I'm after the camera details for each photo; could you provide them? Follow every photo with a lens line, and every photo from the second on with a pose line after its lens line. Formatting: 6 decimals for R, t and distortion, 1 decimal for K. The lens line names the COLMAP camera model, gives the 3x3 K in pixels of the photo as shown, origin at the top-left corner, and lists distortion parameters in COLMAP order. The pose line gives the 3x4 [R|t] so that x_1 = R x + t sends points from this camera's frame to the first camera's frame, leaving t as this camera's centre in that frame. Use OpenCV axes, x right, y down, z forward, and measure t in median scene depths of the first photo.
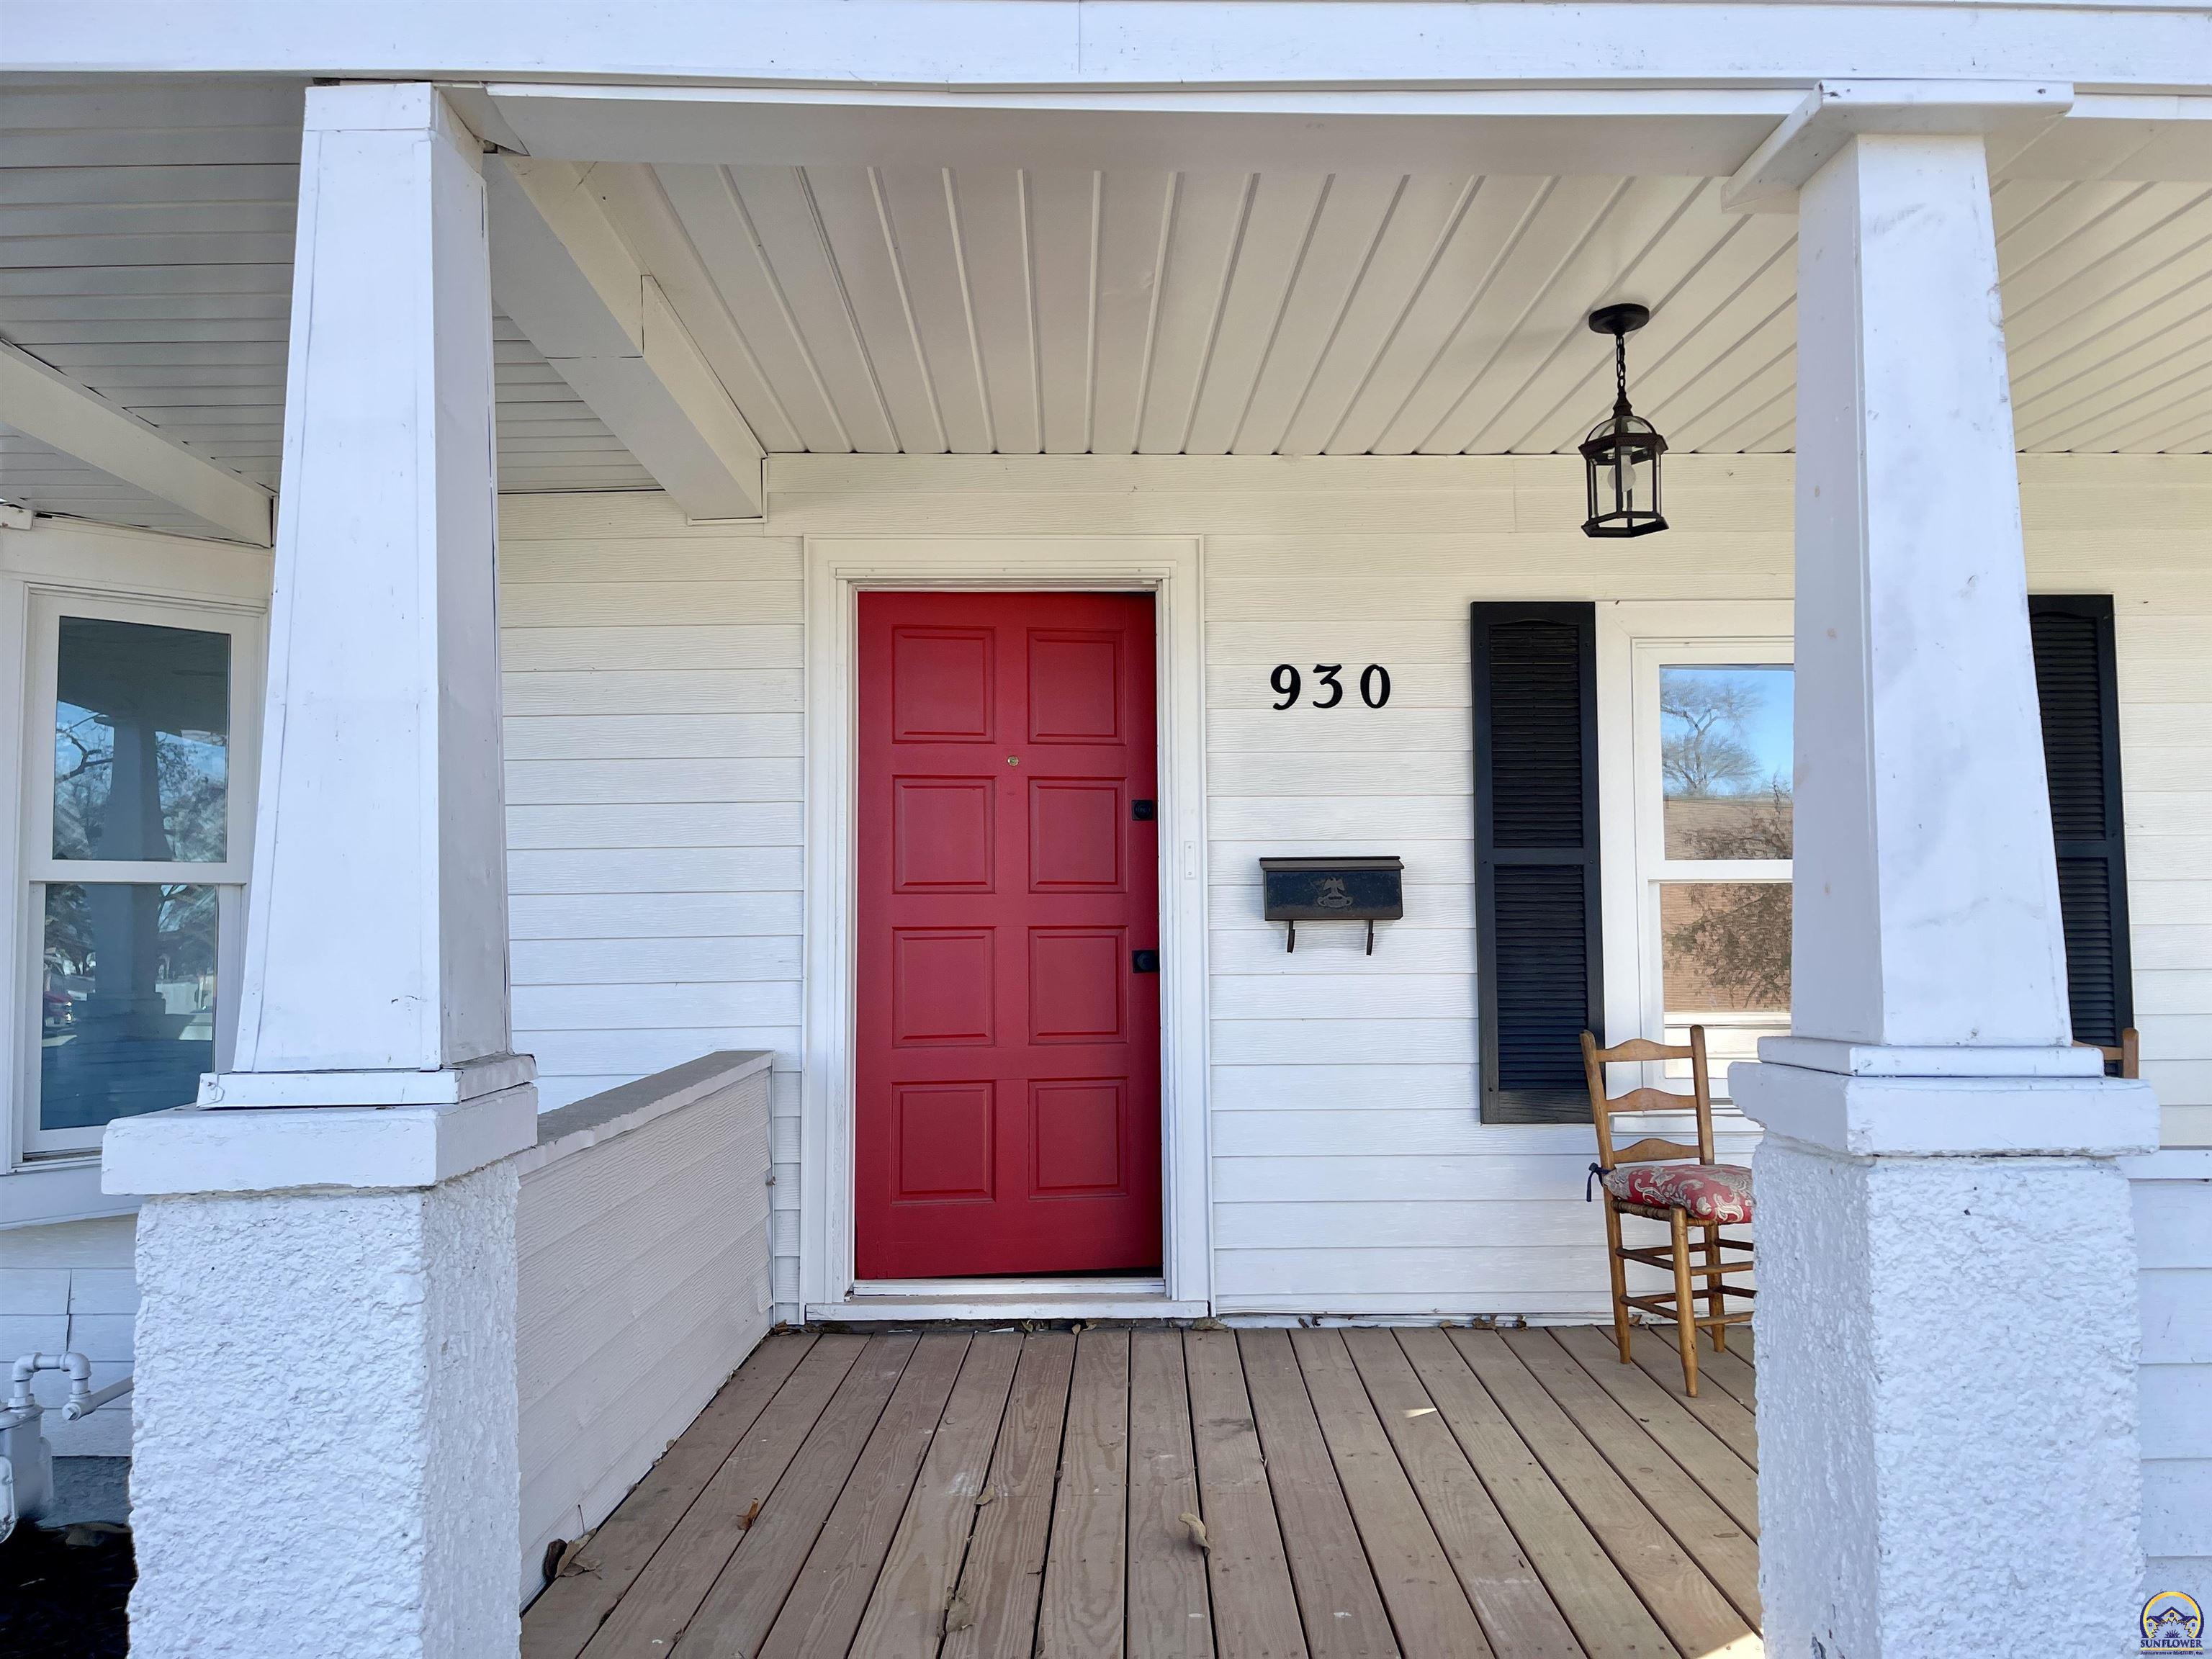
lens RADIAL K [[1665.0, 0, 1107.1], [0, 1665.0, 824.1], [0, 0, 1]] dist [0.083375, -0.103612]
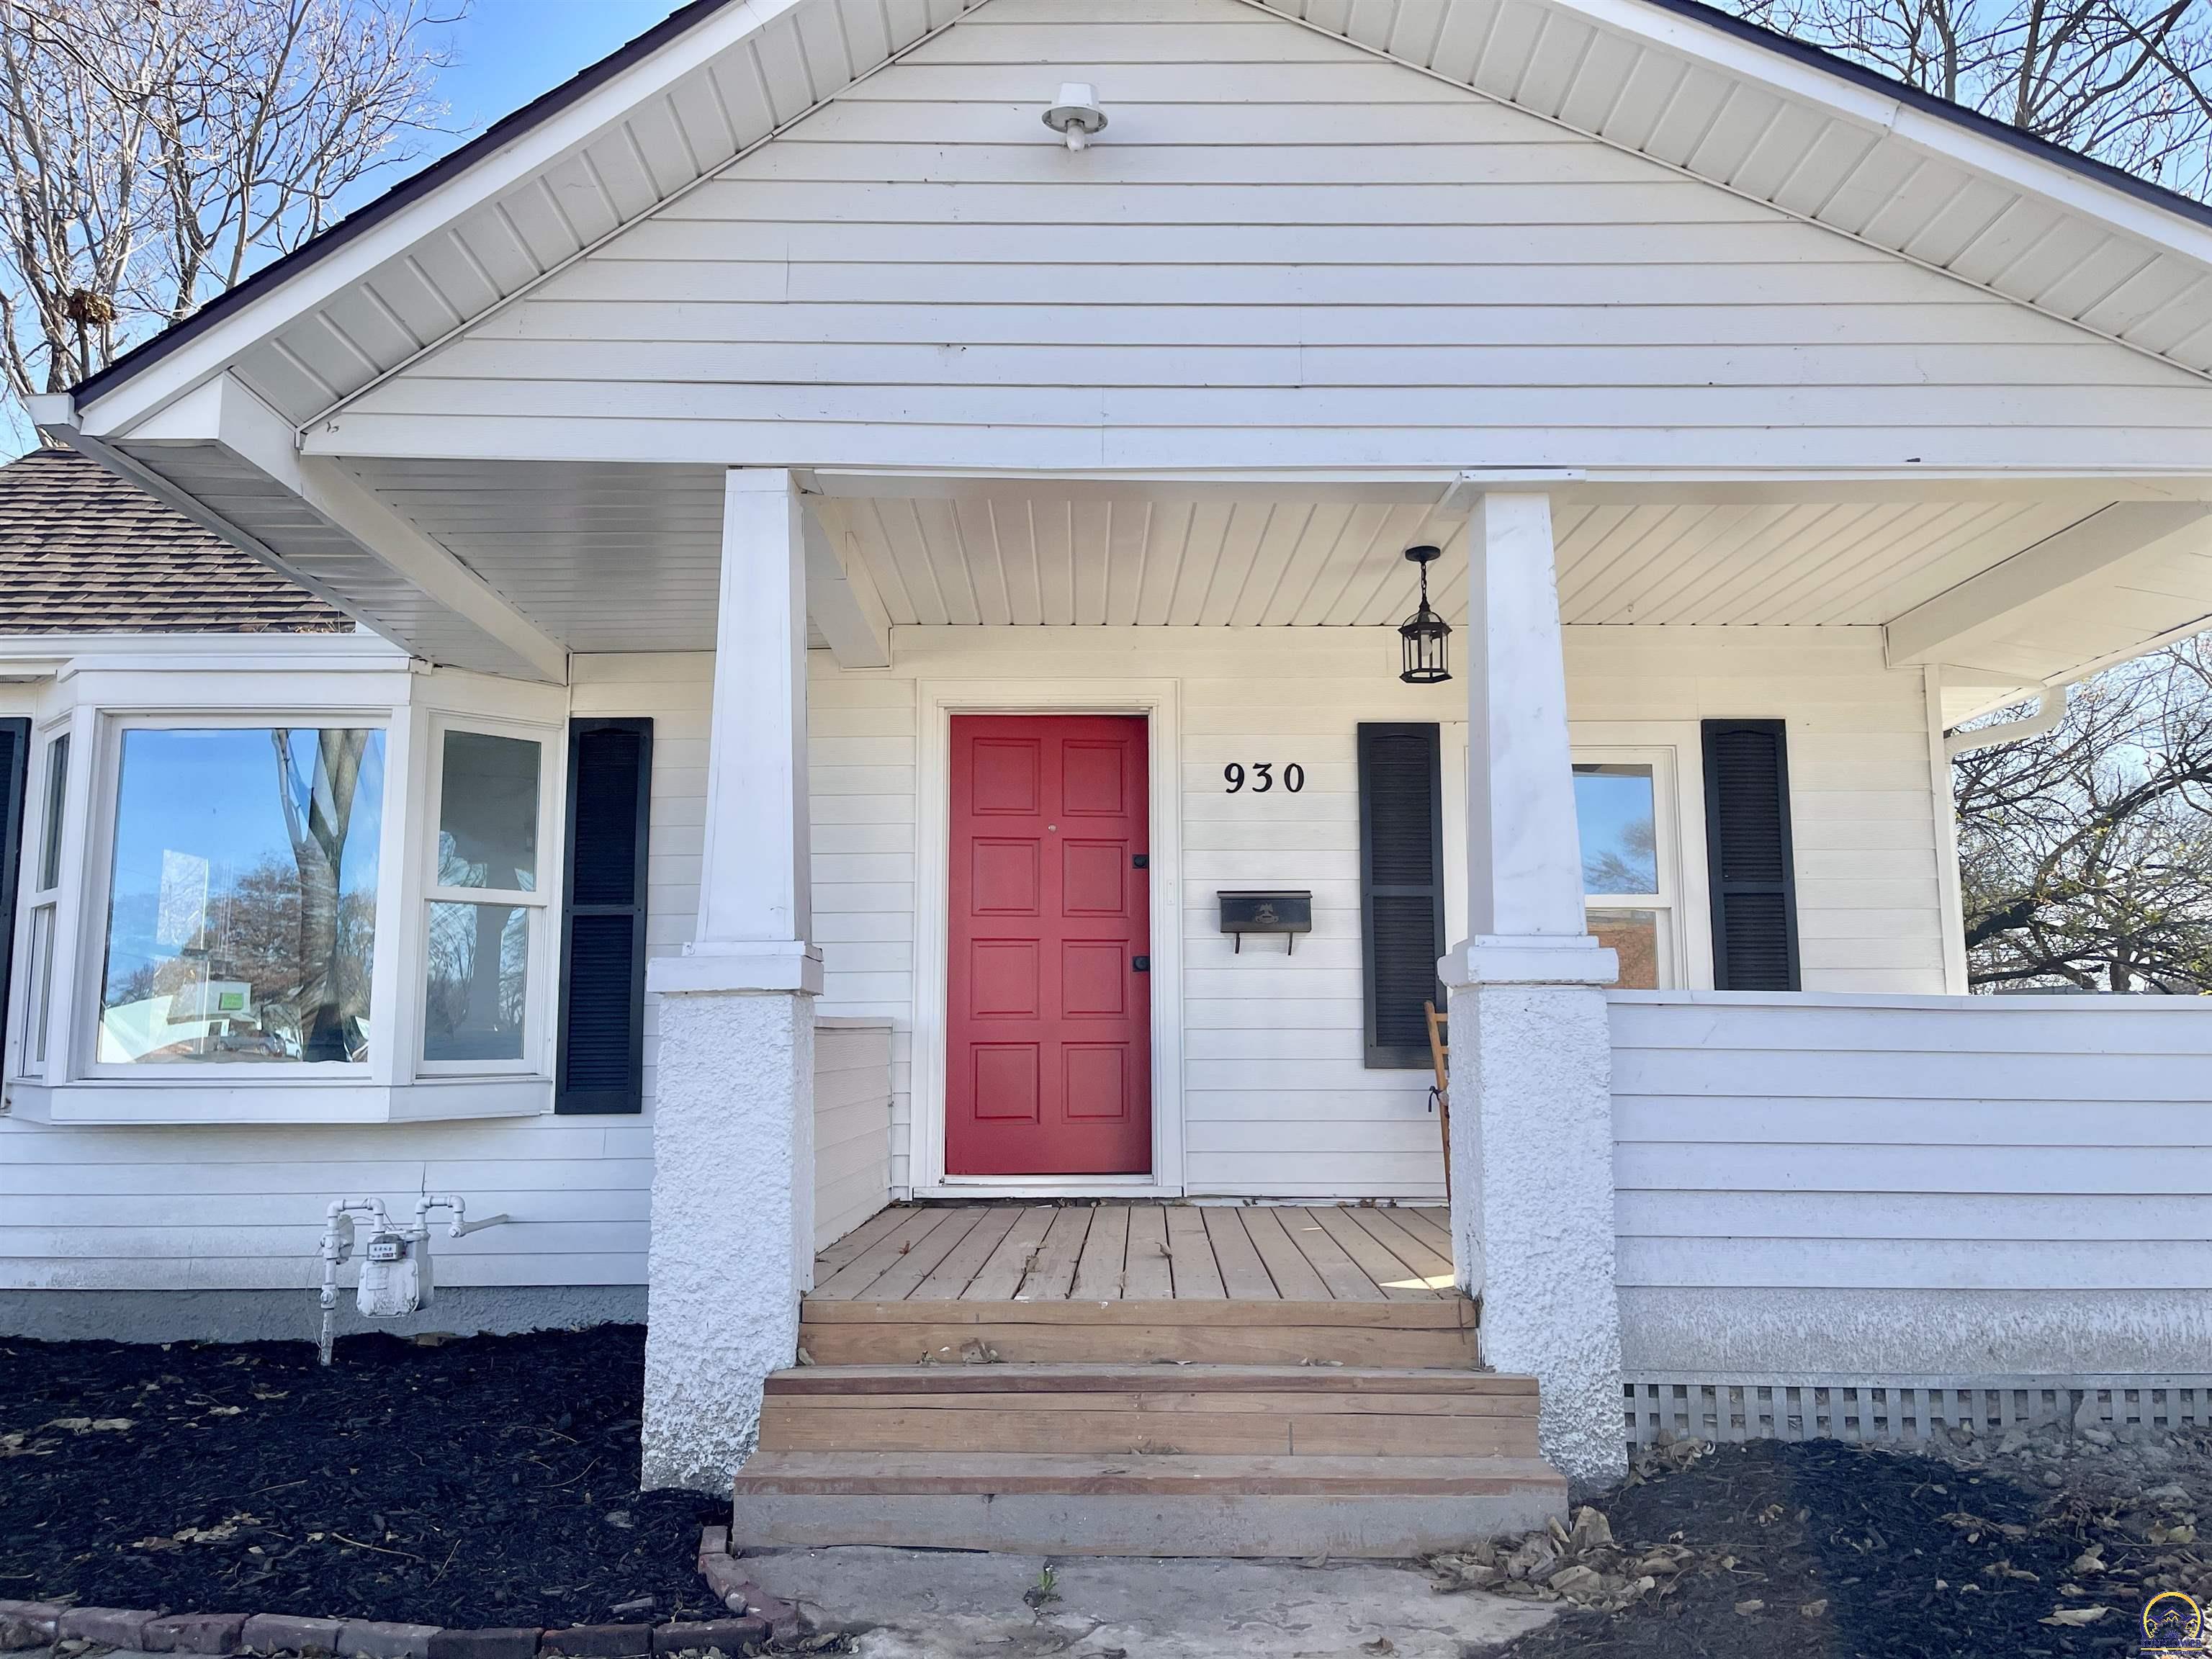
lens RADIAL K [[1660.6, 0, 1080.2], [0, 1660.6, 834.9], [0, 0, 1]] dist [0.082177, -0.101959]
pose [[0.999755, 0.003652, -0.021839, 0.000961], [-0.005124, 0.997692, -0.067714, 0.072261], [0.021542, 0.067809, 0.997466, -0.502460]]
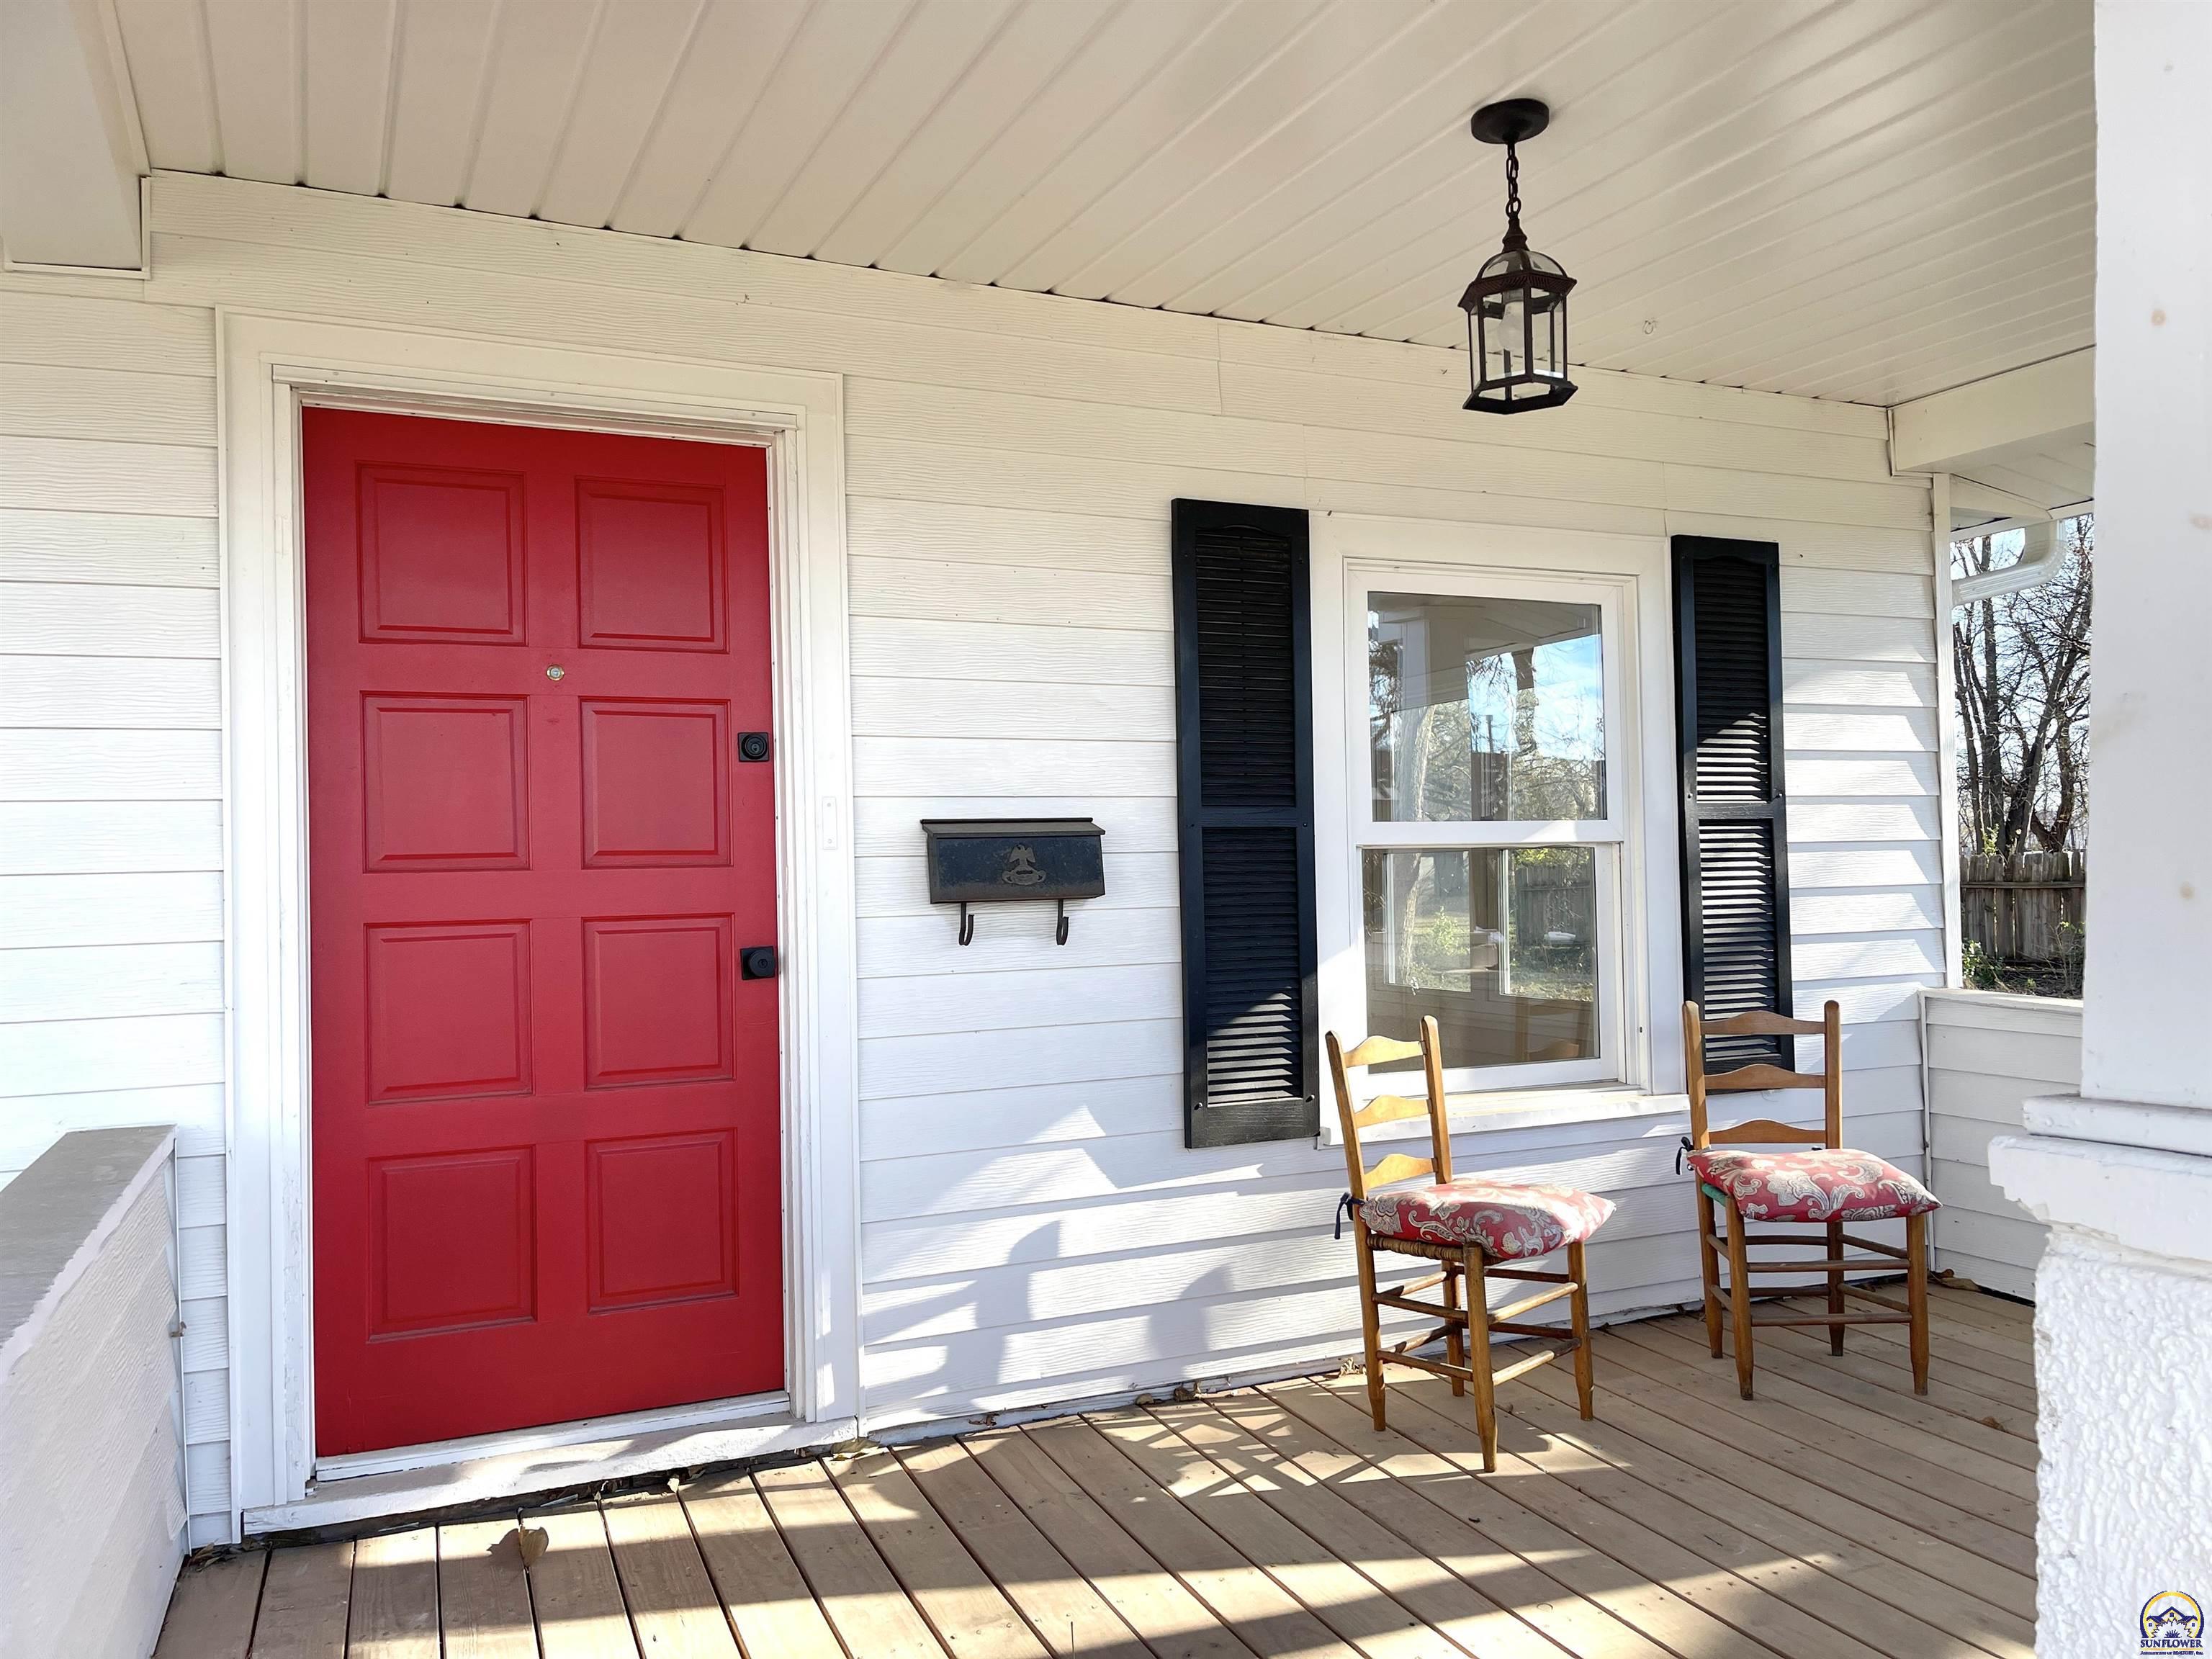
lens RADIAL K [[1672.4, 0, 1112.0], [0, 1672.4, 835.8], [0, 0, 1]] dist [0.062984, -0.087027]
pose [[0.914002, -0.002916, 0.405700, -0.136020], [-0.014206, 0.999131, 0.039184, -0.002905], [-0.405461, -0.041577, 0.913166, 0.281712]]
